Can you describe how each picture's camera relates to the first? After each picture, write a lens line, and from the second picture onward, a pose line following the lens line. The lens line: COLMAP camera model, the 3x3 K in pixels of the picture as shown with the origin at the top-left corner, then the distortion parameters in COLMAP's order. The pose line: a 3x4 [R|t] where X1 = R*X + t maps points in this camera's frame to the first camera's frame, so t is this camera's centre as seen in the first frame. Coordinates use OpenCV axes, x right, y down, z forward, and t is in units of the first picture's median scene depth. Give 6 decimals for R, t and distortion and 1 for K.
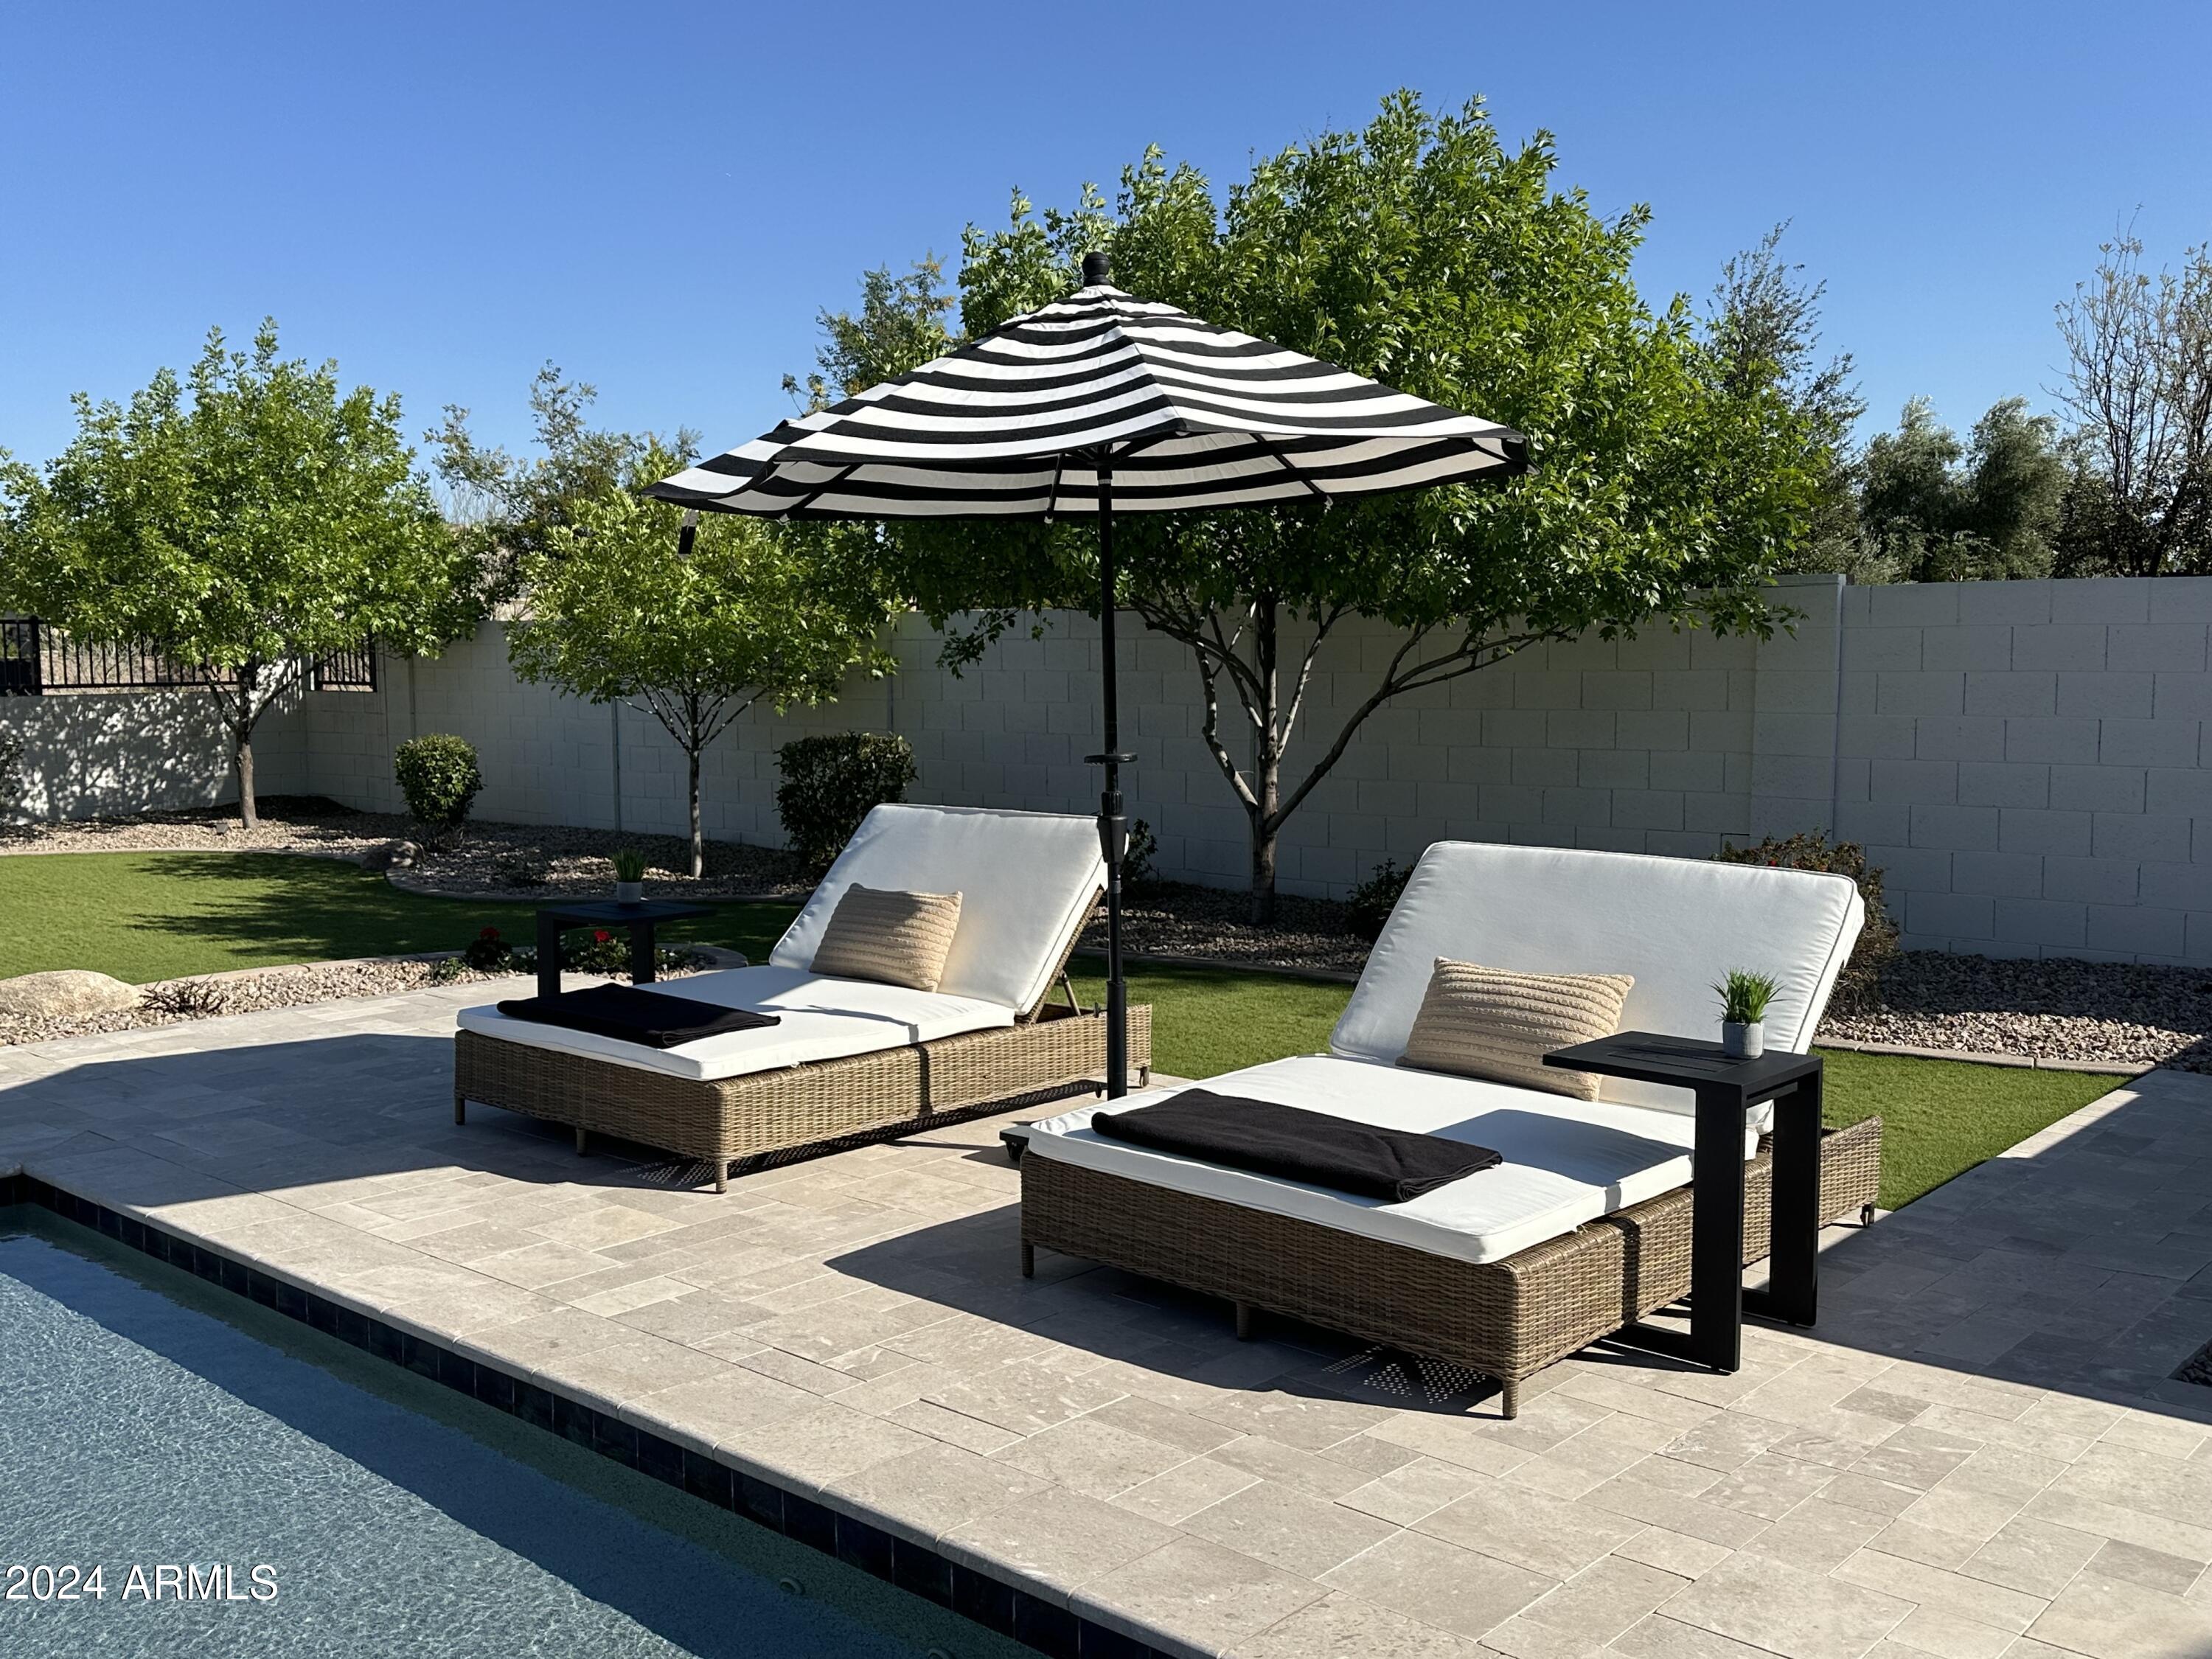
lens RADIAL K [[2026.9, 0, 1101.2], [0, 2026.9, 843.3], [0, 0, 1]] dist [0.184547, -0.002474]
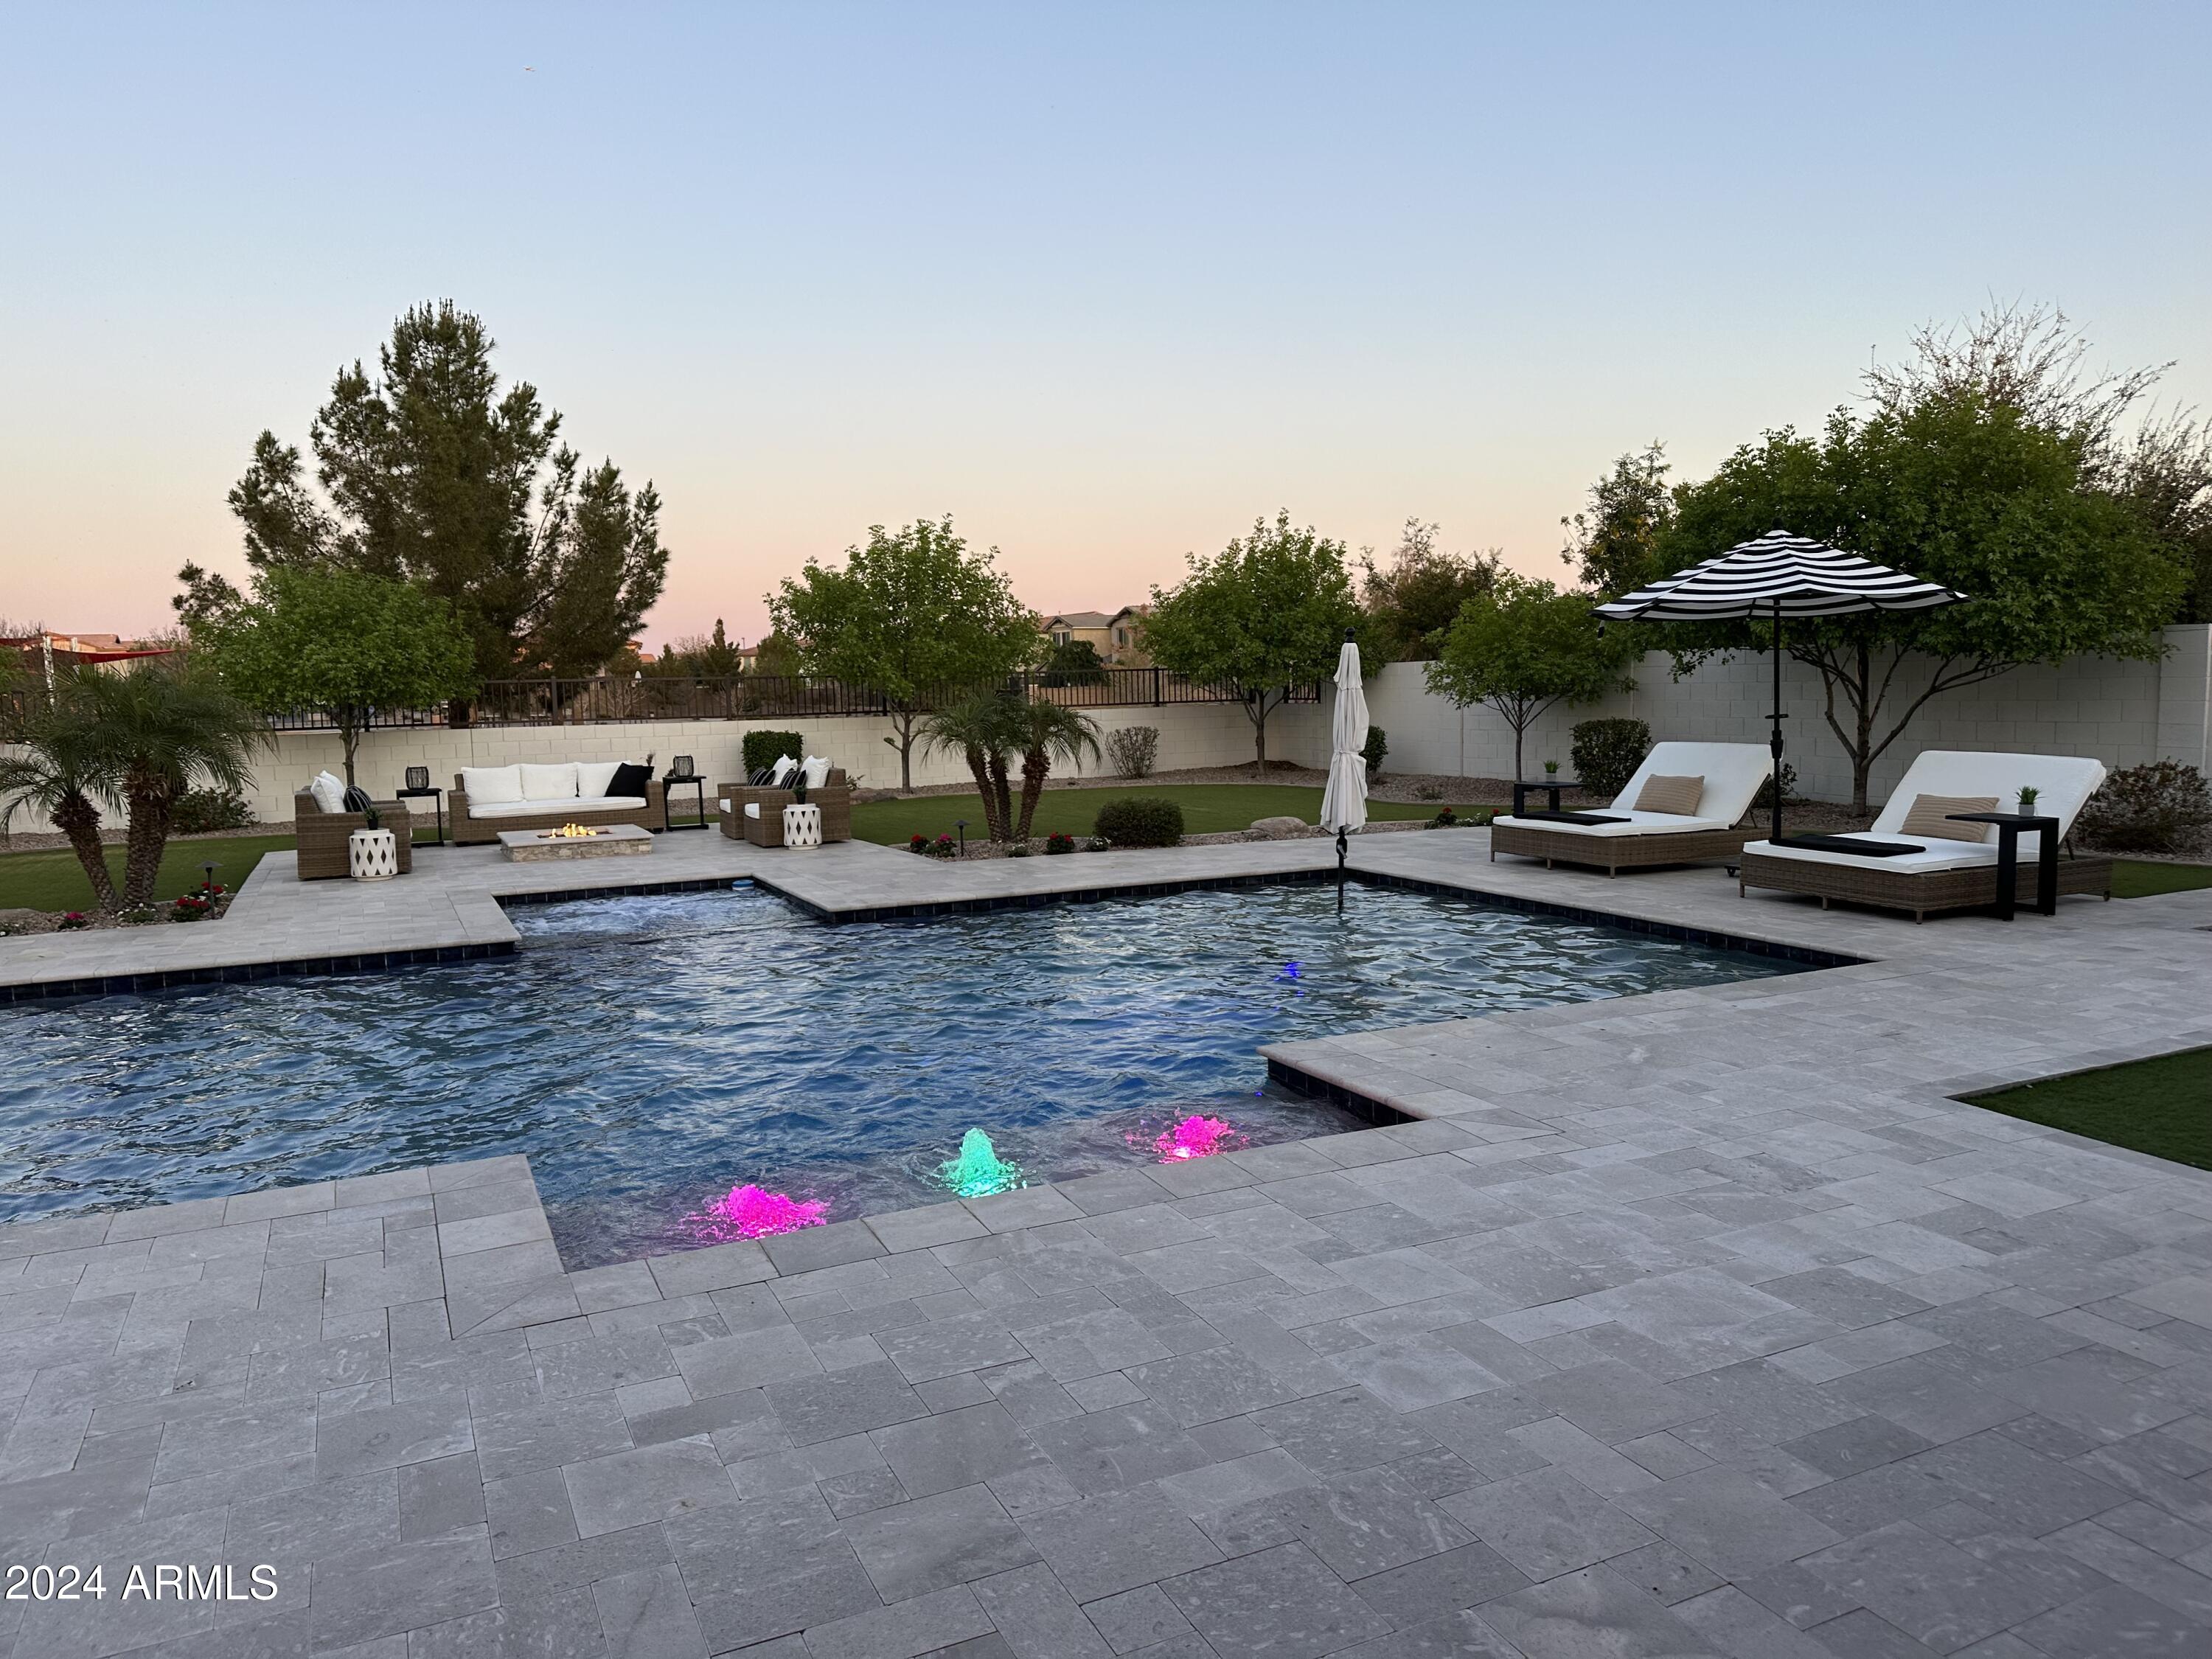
lens RADIAL K [[1522.1, 0, 1070.4], [0, 1522.1, 837.0], [0, 0, 1]] dist [0.003194, -0.006427]
pose [[0.914784, 0.025531, -0.403136, -0.011961], [-0.020760, 0.999653, 0.016200, 0.035503], [0.403410, -0.006450, 0.914997, -0.400971]]
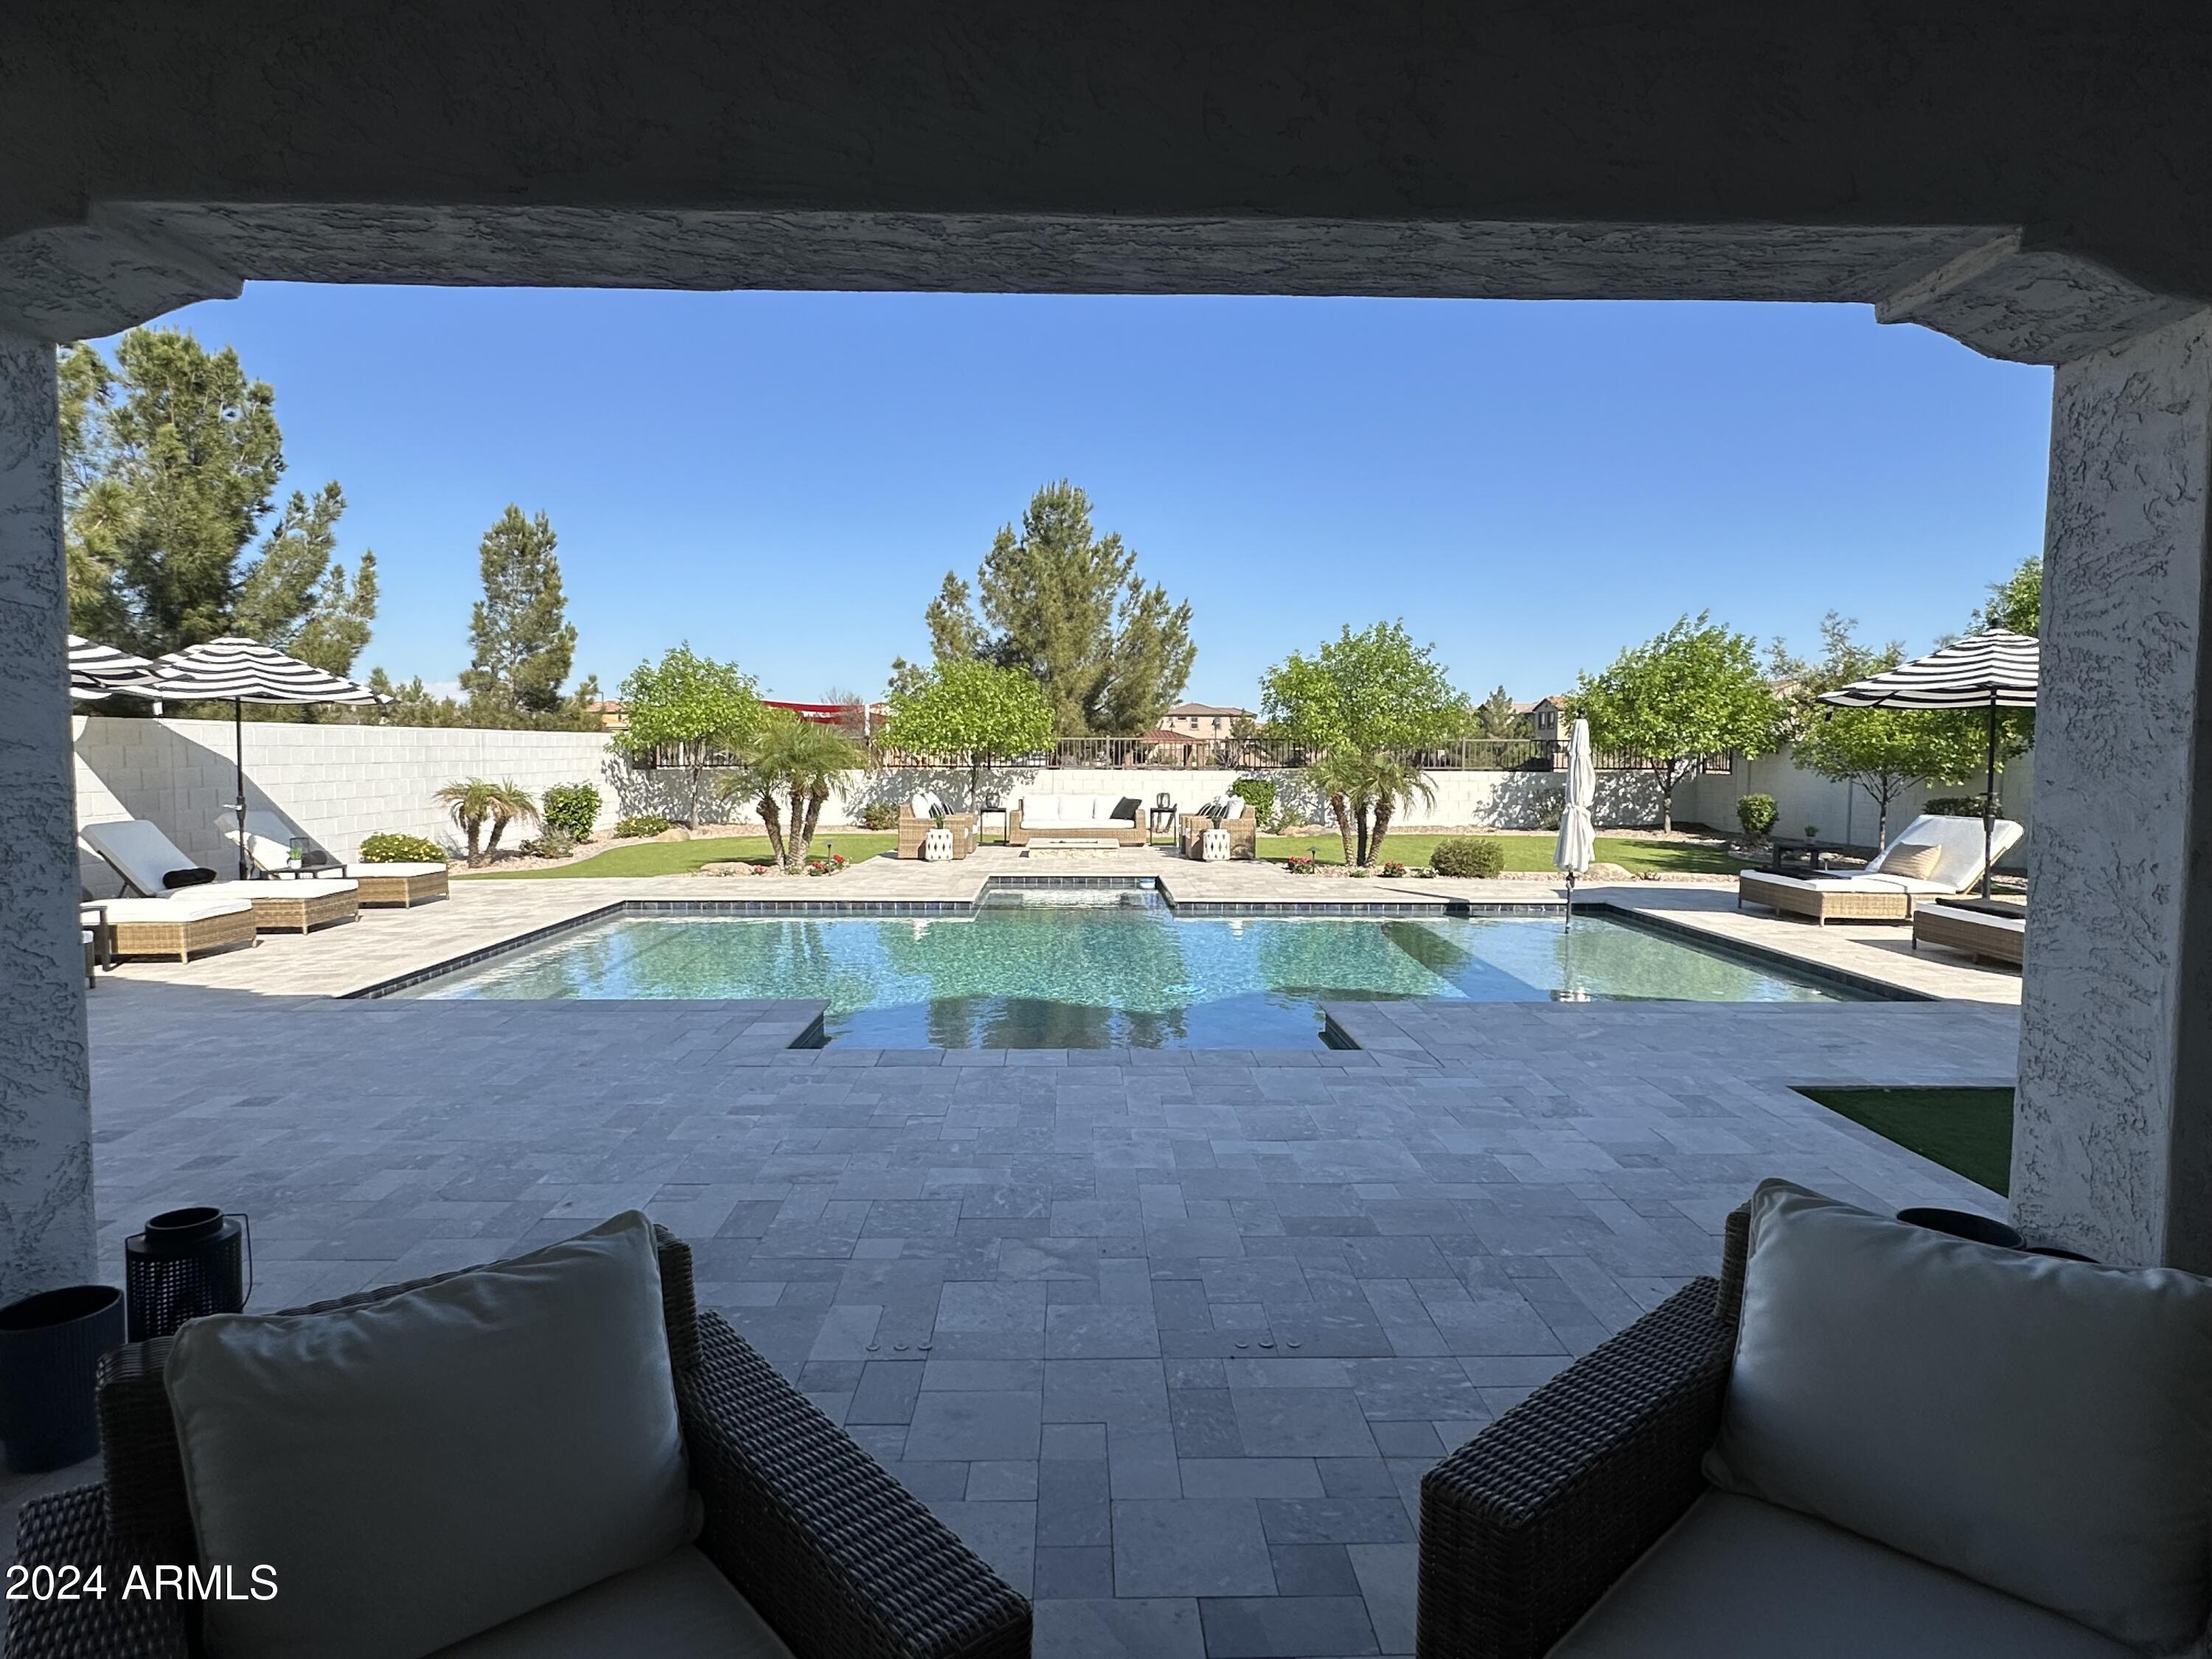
lens RADIAL K [[1197.2, 0, 1106.0], [0, 1197.2, 829.5], [0, 0, 1]] dist [-0.001850, -0.000505]
pose [[0.680110, 0.057369, -0.730862, 0.147093], [-0.078336, 0.996913, 0.005356, 0.036073], [0.728913, 0.053610, 0.682504, -0.386581]]
